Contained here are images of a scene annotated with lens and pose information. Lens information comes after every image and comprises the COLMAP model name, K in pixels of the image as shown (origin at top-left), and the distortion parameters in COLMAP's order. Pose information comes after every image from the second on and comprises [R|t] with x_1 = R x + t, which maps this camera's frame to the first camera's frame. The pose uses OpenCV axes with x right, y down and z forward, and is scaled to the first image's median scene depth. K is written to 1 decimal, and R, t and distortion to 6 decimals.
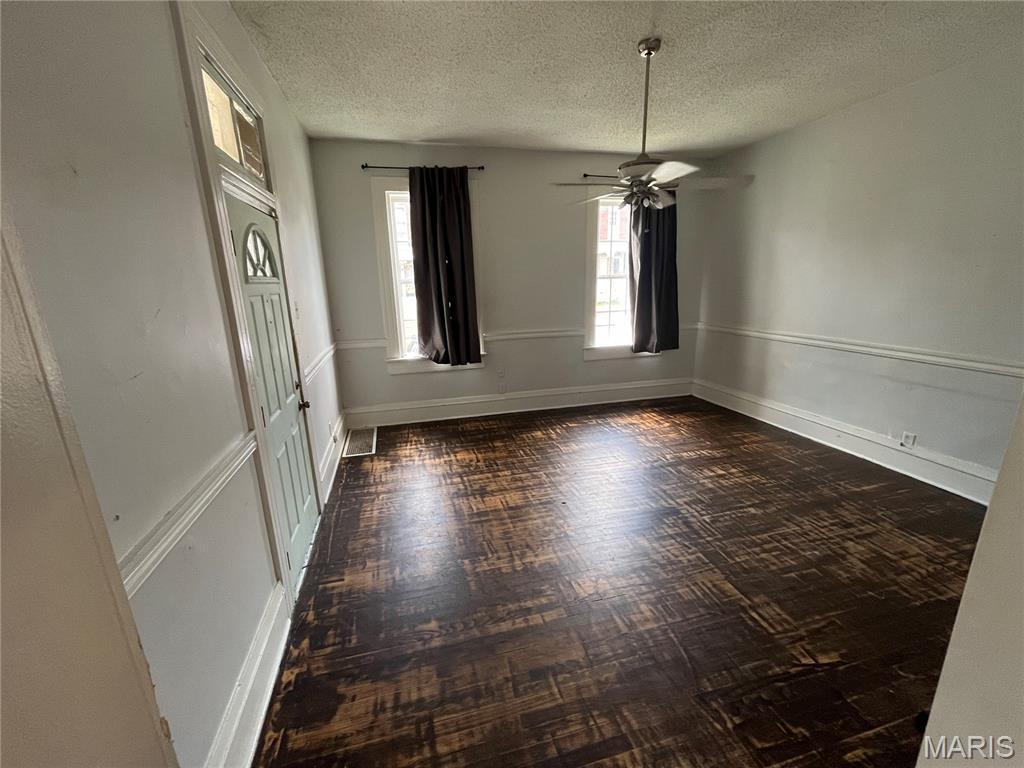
lens RADIAL K [[419.4, 0, 508.3], [0, 419.4, 383.8], [0, 0, 1]] dist [-0.002377, -0.000243]
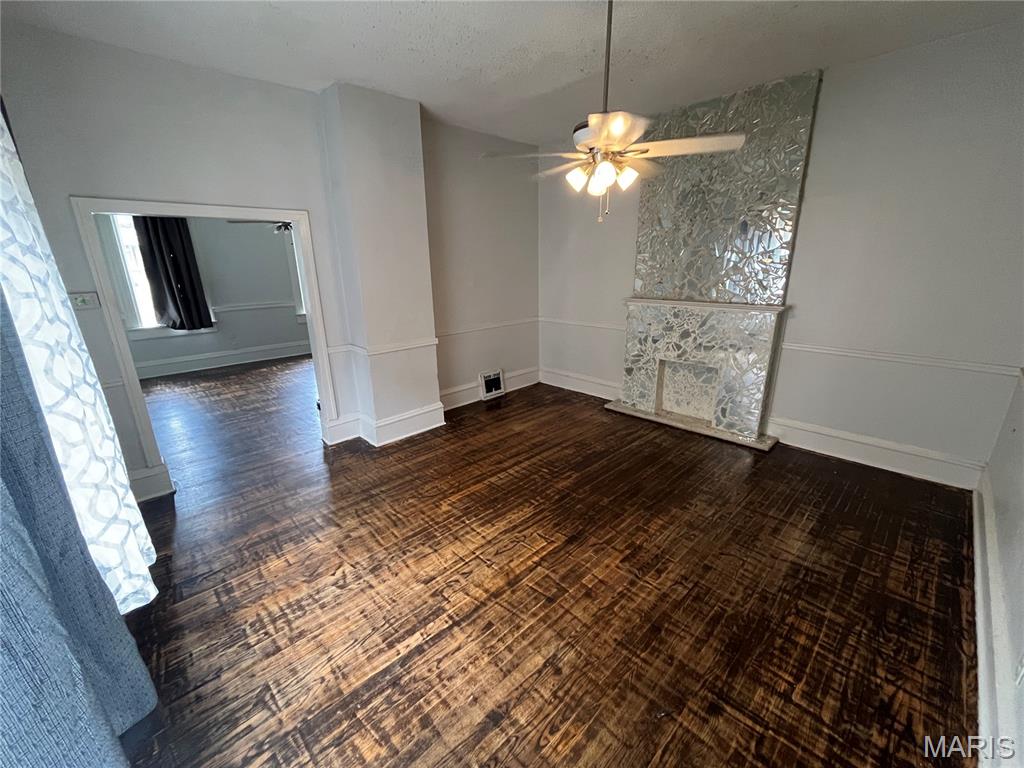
lens RADIAL K [[419.4, 0, 508.3], [0, 419.4, 383.8], [0, 0, 1]] dist [-0.002377, -0.000243]
pose [[0.873882, -0.128780, 0.468770, 0.123212], [0.115389, 0.991665, 0.057321, 0.179413], [-0.472245, 0.004000, 0.881458, -0.747951]]
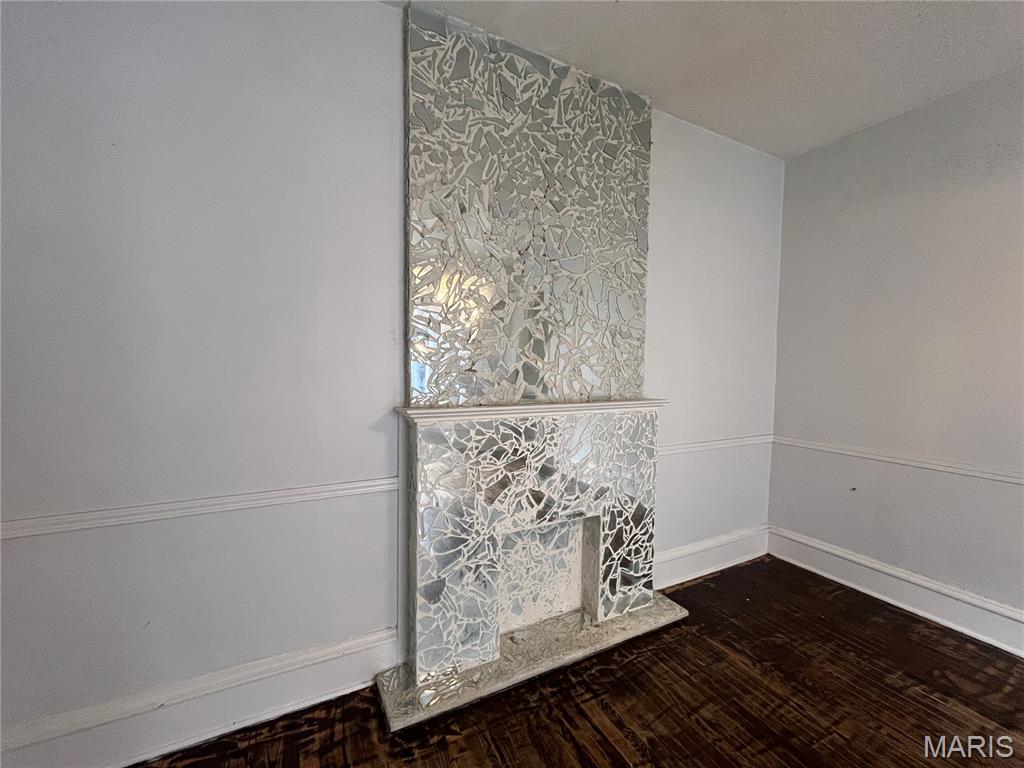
lens RADIAL K [[419.4, 0, 508.3], [0, 419.4, 383.8], [0, 0, 1]] dist [-0.002377, -0.000243]
pose [[-0.217180, -0.023588, 0.975846, 0.456527], [0.231090, 0.970047, 0.074878, 0.039933], [-0.948383, 0.241771, -0.205224, -0.035493]]
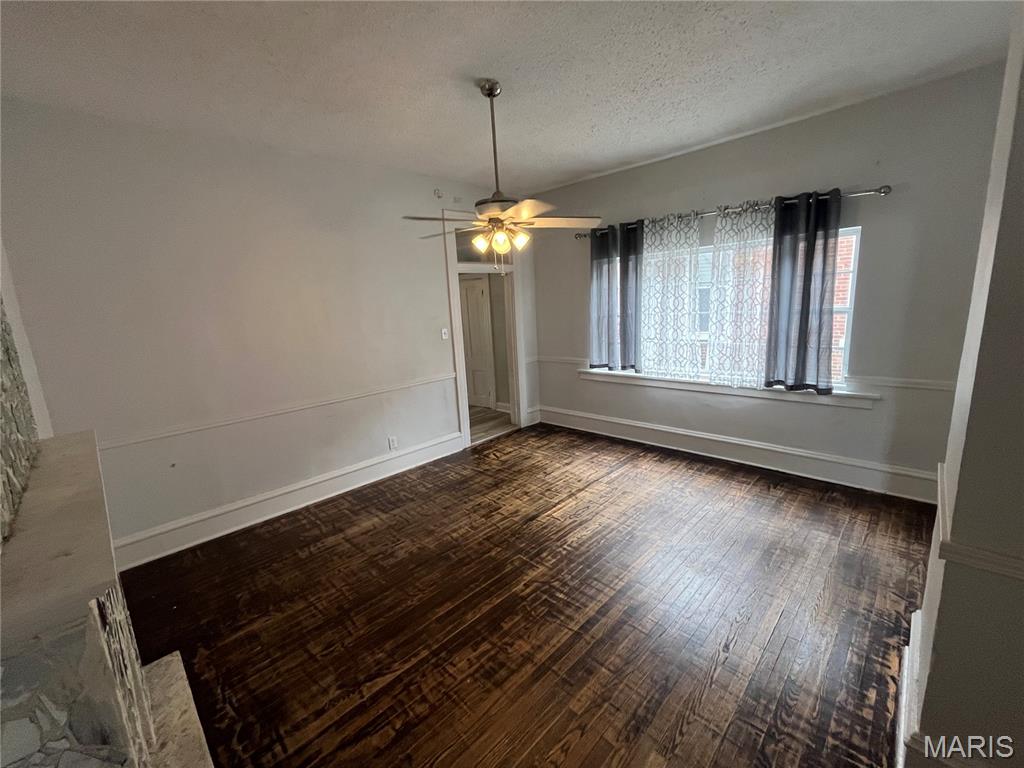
lens RADIAL K [[419.4, 0, 508.3], [0, 419.4, 383.8], [0, 0, 1]] dist [-0.002377, -0.000243]
pose [[-0.860958, 0.165917, -0.480856, 0.766230], [-0.048966, 0.913887, 0.403004, -0.064632], [0.506314, 0.370515, -0.778694, 0.144708]]
